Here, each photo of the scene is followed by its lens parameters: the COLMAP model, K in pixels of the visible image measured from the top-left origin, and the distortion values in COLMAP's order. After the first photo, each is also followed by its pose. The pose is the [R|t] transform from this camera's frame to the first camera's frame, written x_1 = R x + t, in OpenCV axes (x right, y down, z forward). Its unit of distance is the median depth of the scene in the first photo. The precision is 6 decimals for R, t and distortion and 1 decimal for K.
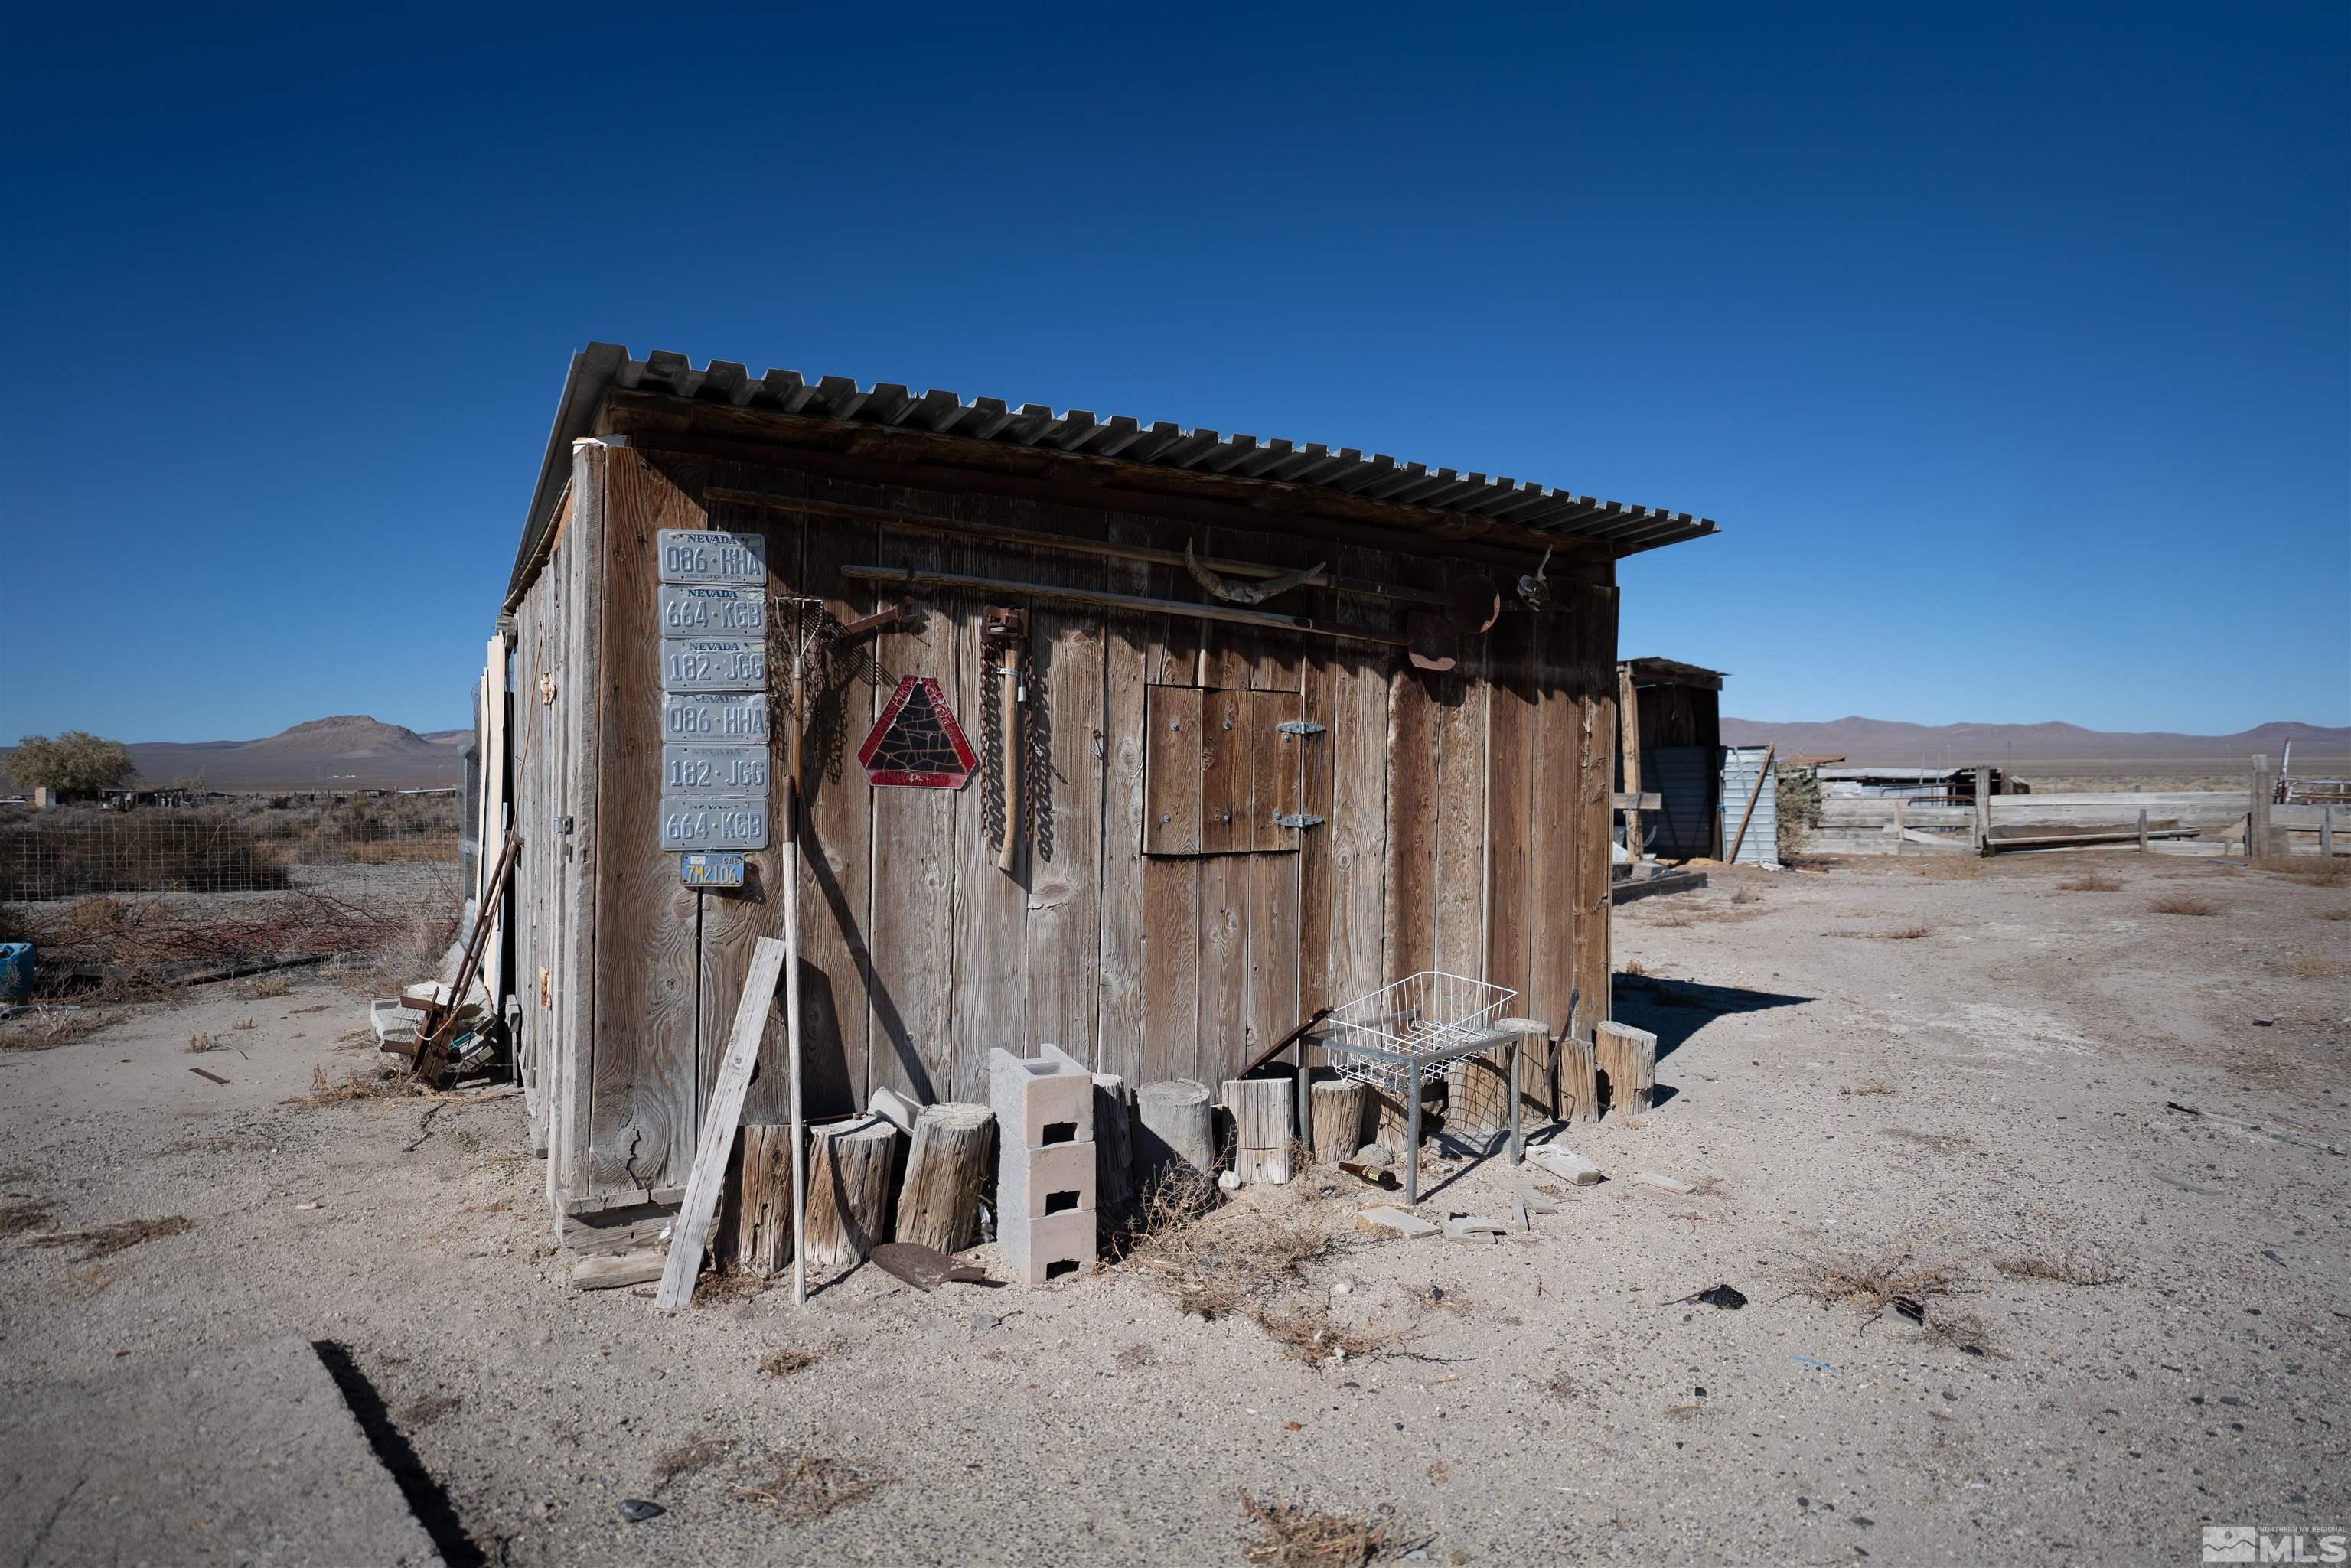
lens RADIAL K [[1273.2, 0, 1176.6], [0, 1273.2, 776.8], [0, 0, 1]] dist [-0.051729, 0.035563]
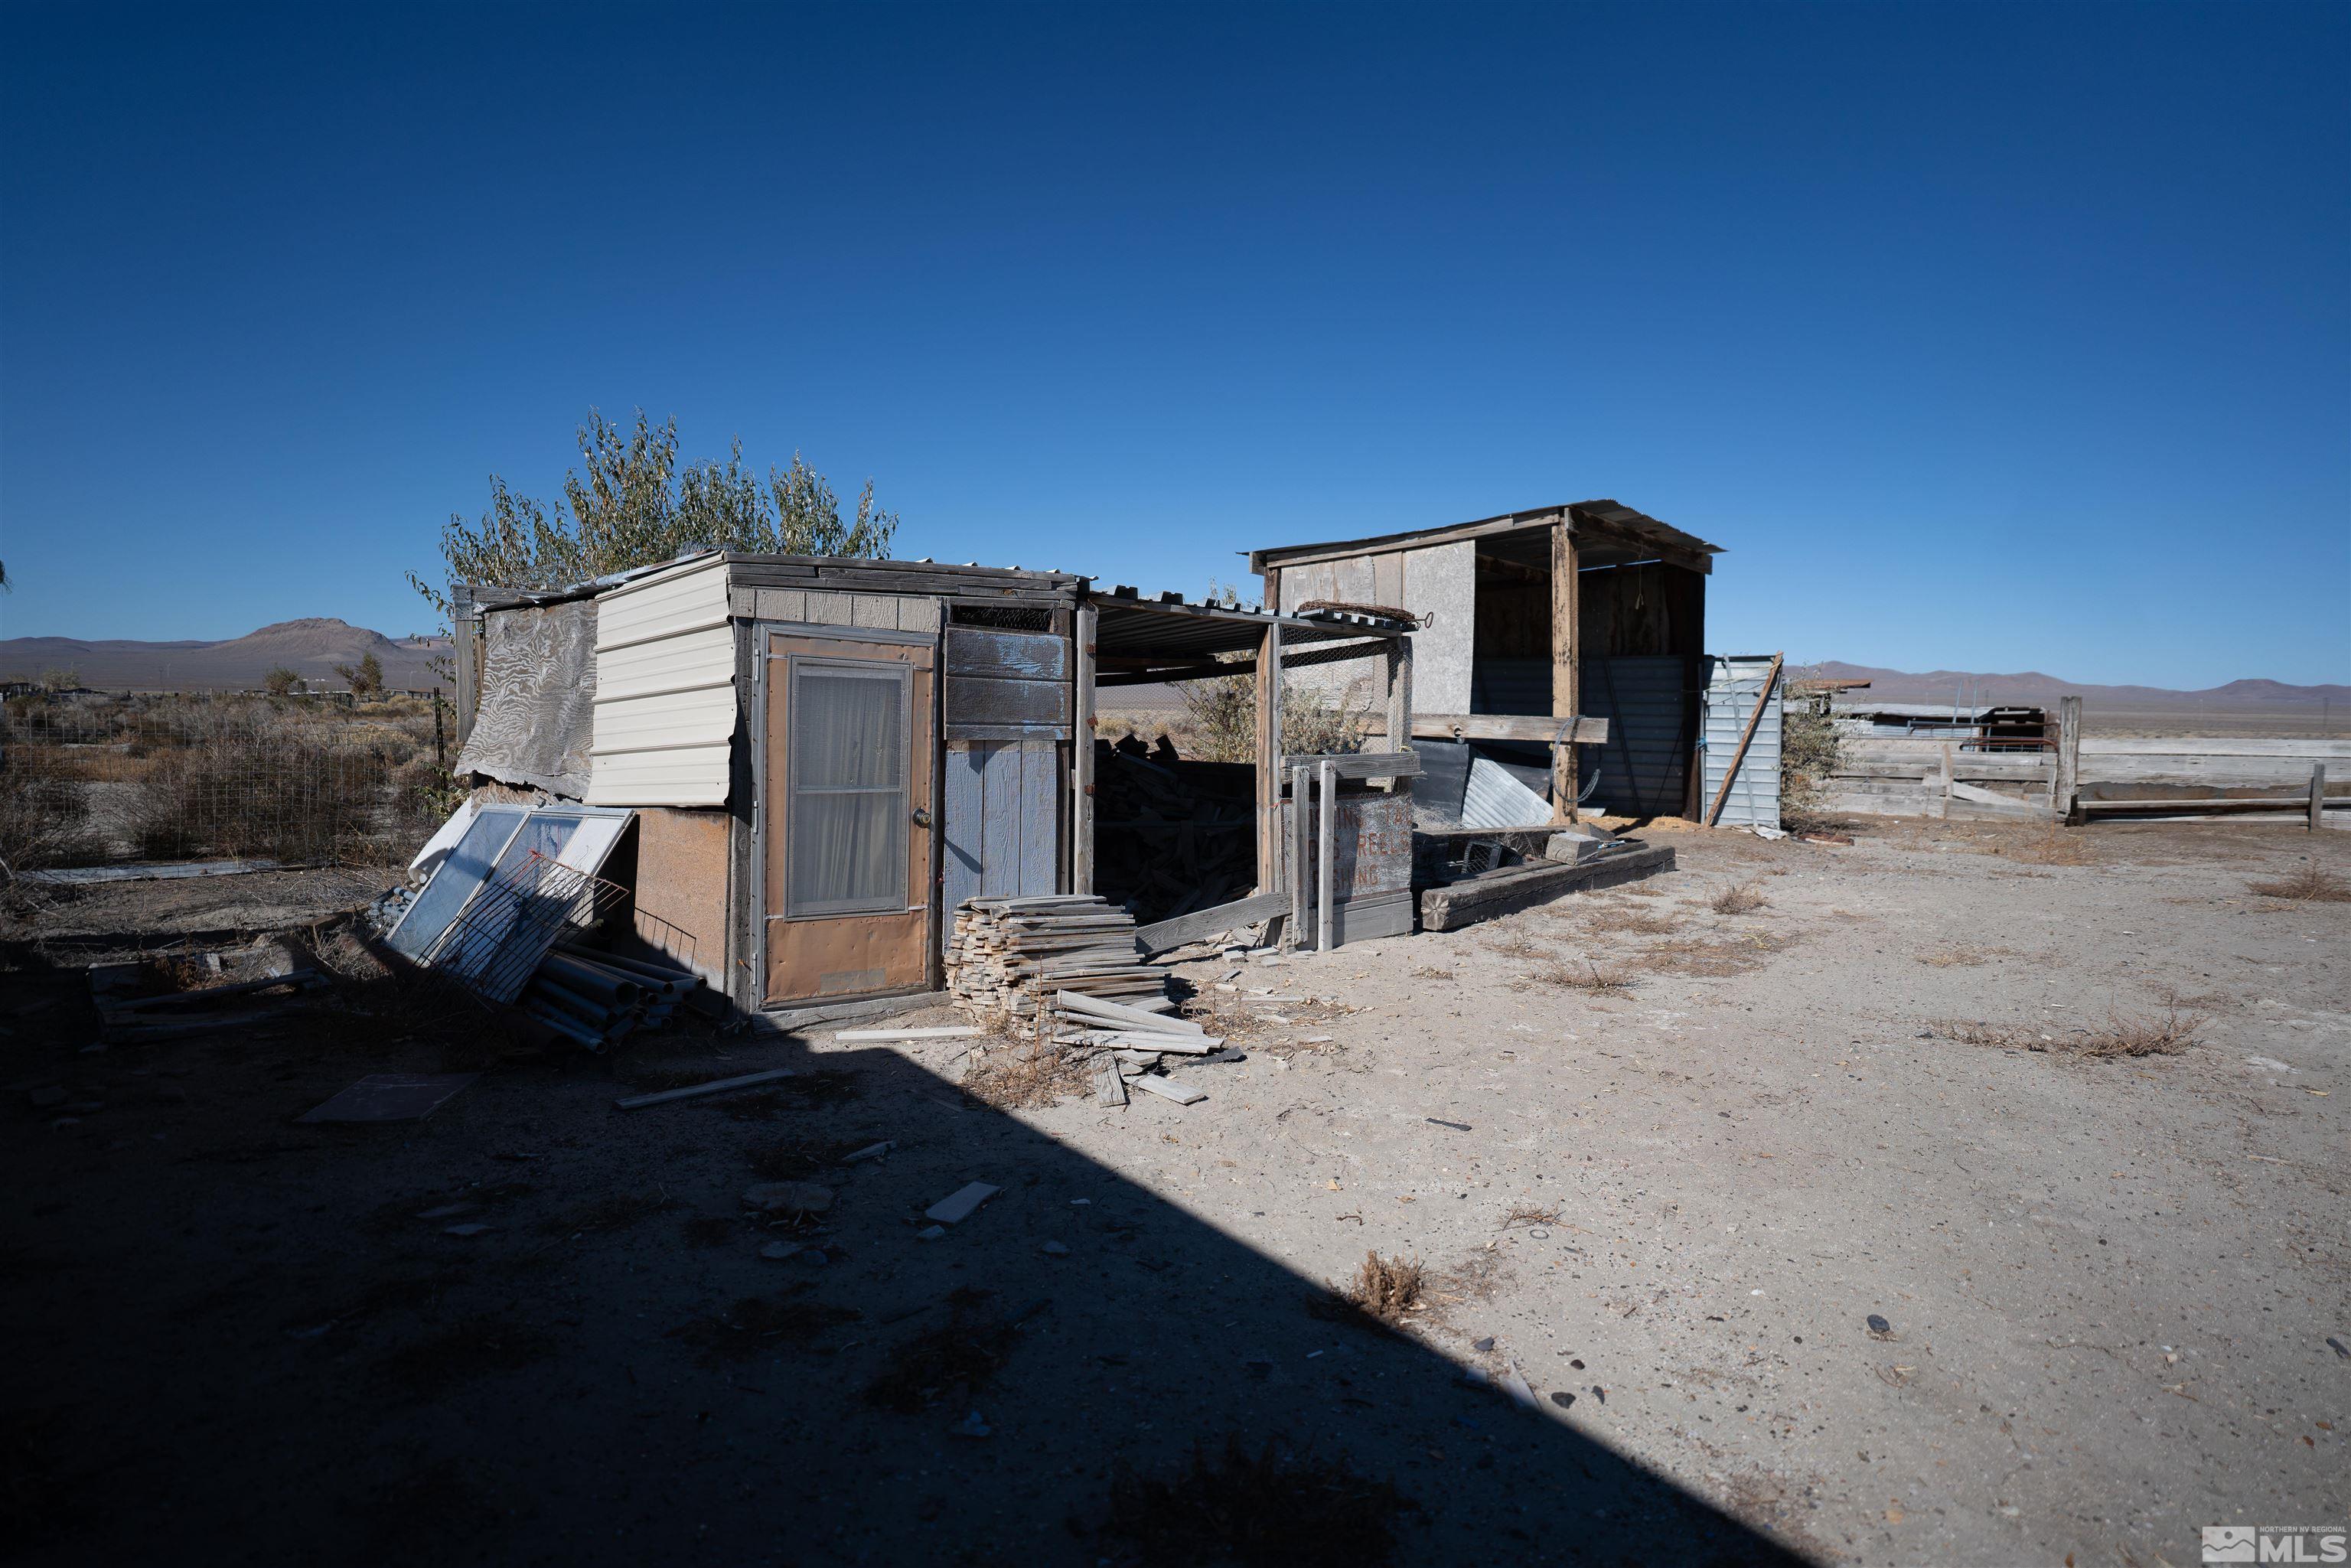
lens RADIAL K [[1273.2, 0, 1174.5], [0, 1273.2, 774.7], [0, 0, 1]] dist [-0.051729, 0.035563]
pose [[0.999541, 0.026464, 0.014721, 0.138475], [-0.027255, 0.998036, 0.056406, 0.009997], [-0.013199, -0.056782, 0.998299, 0.324959]]
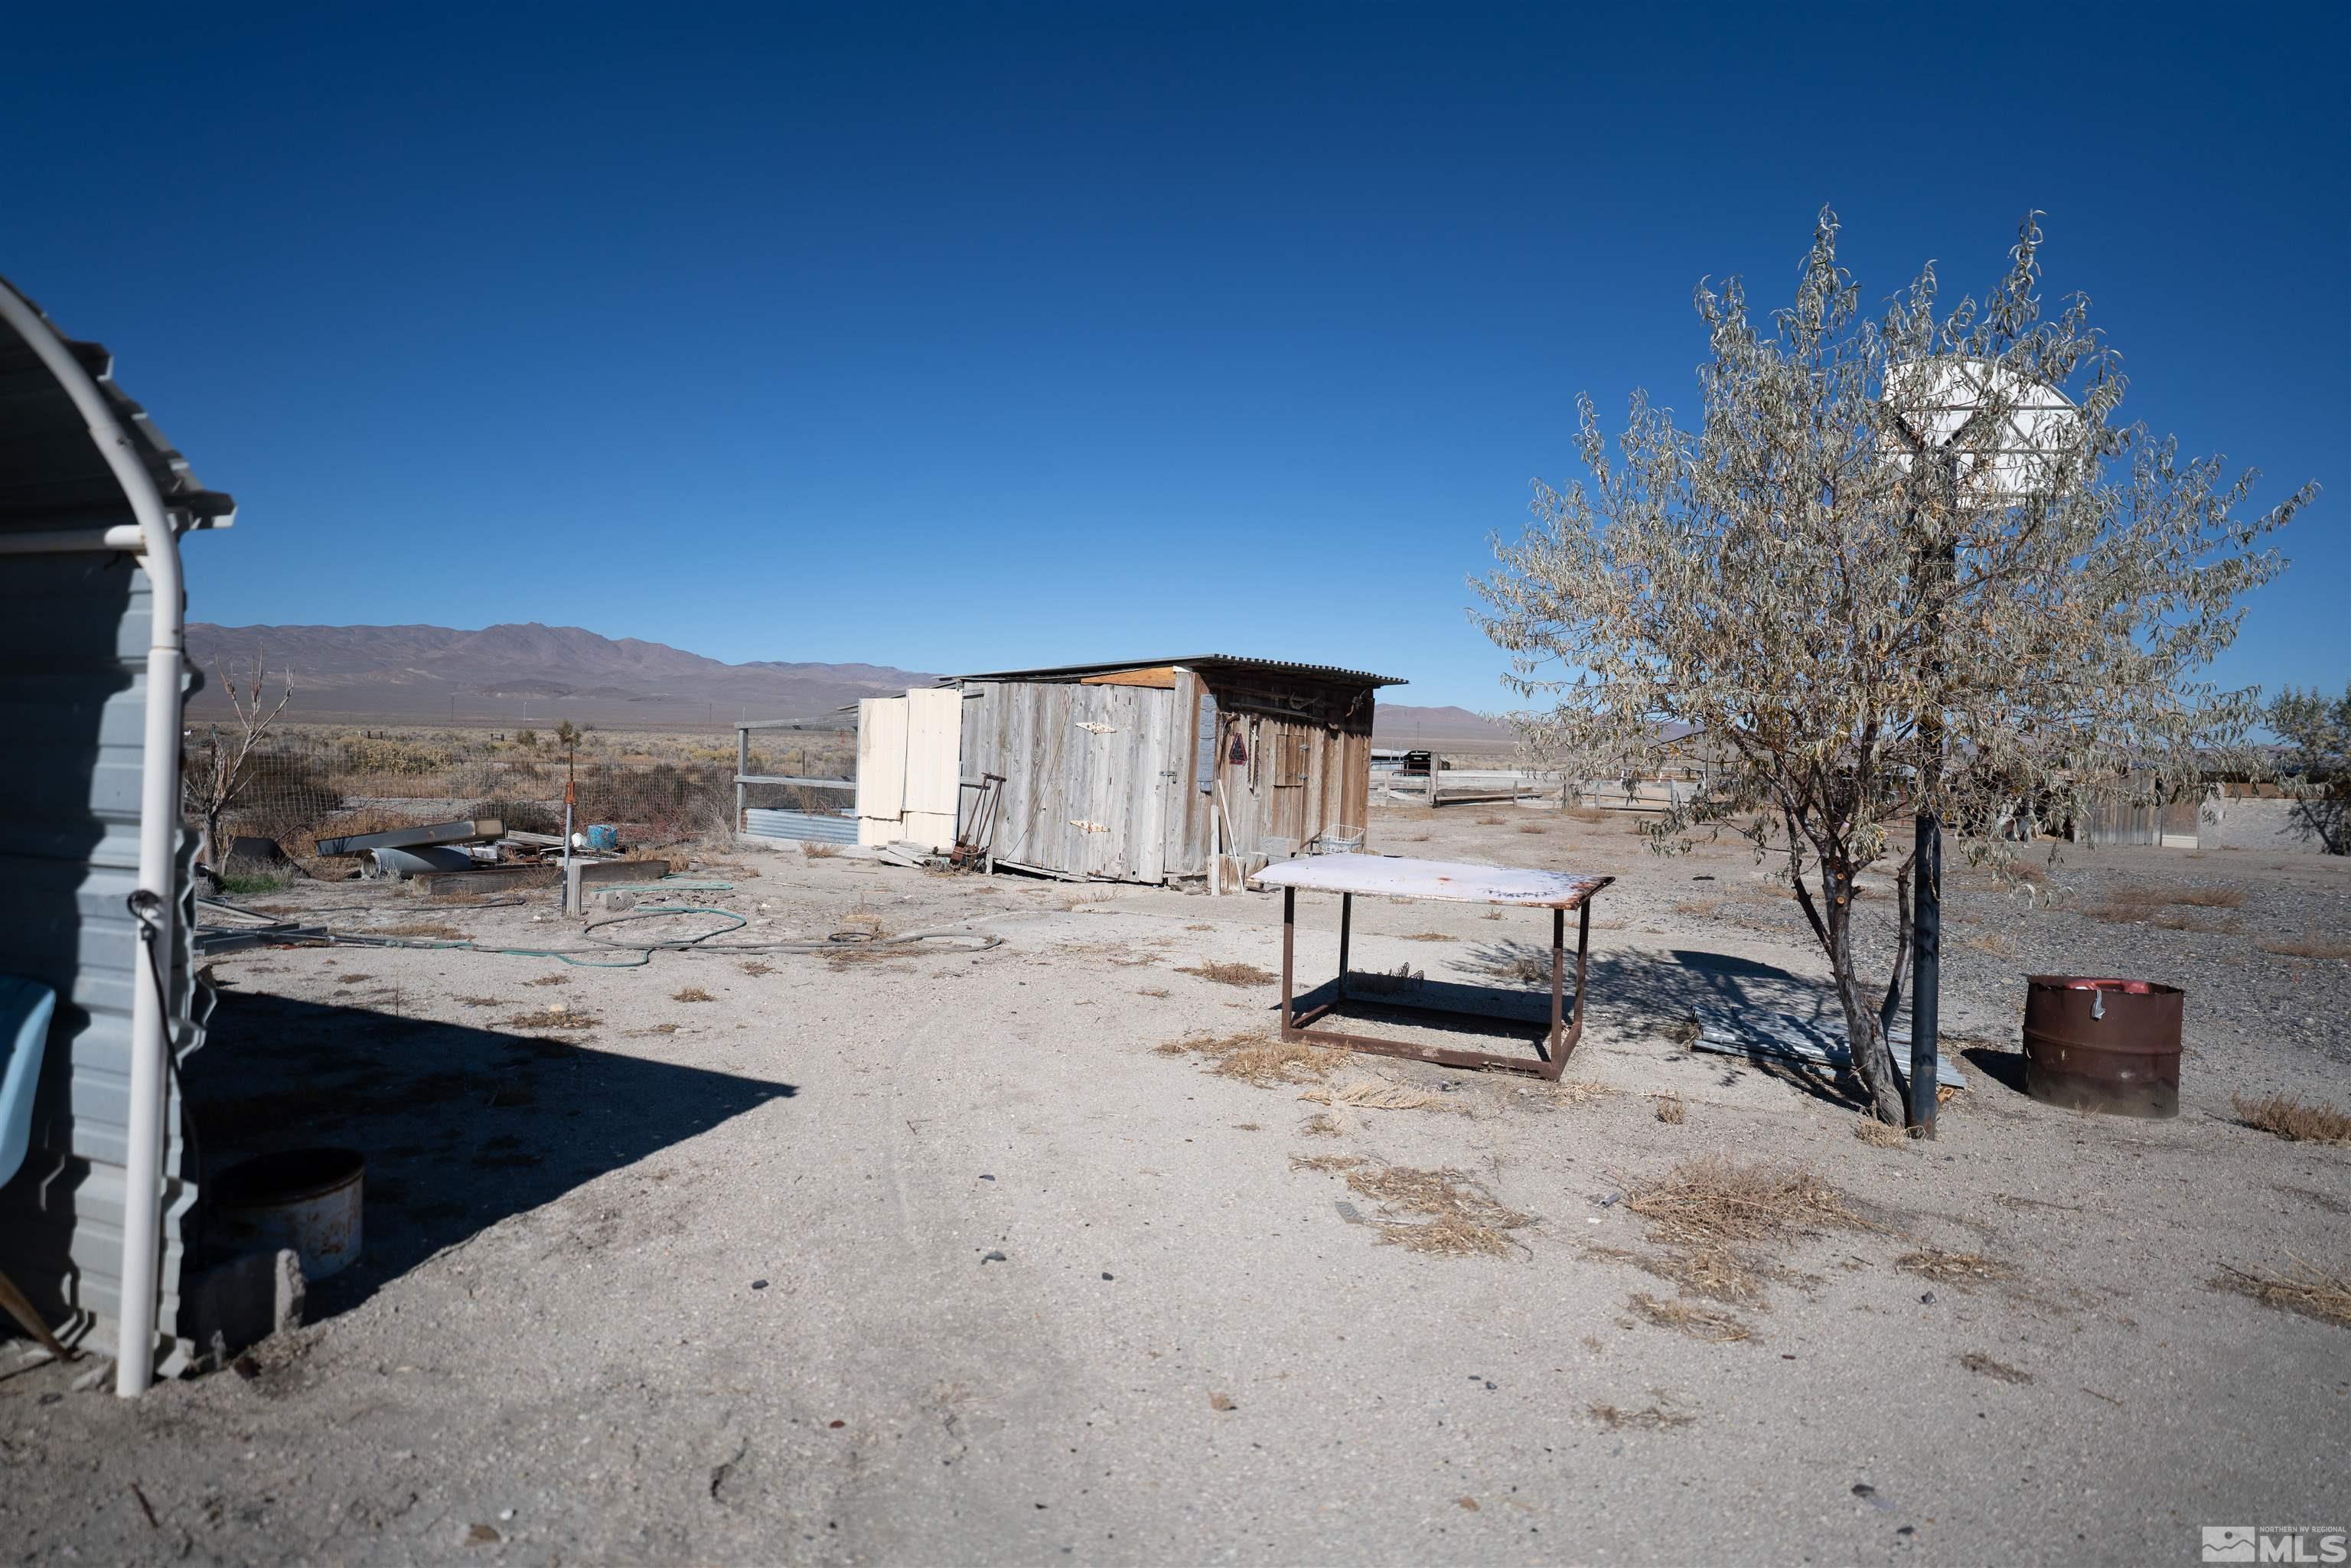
lens RADIAL K [[1273.2, 0, 1167.7], [0, 1273.2, 765.8], [0, 0, 1]] dist [-0.051729, 0.035563]
pose [[0.923070, 0.025814, 0.383764, -0.330876], [-0.035260, 0.999223, 0.017598, -0.008290], [-0.383012, -0.029776, 0.923263, -0.416290]]
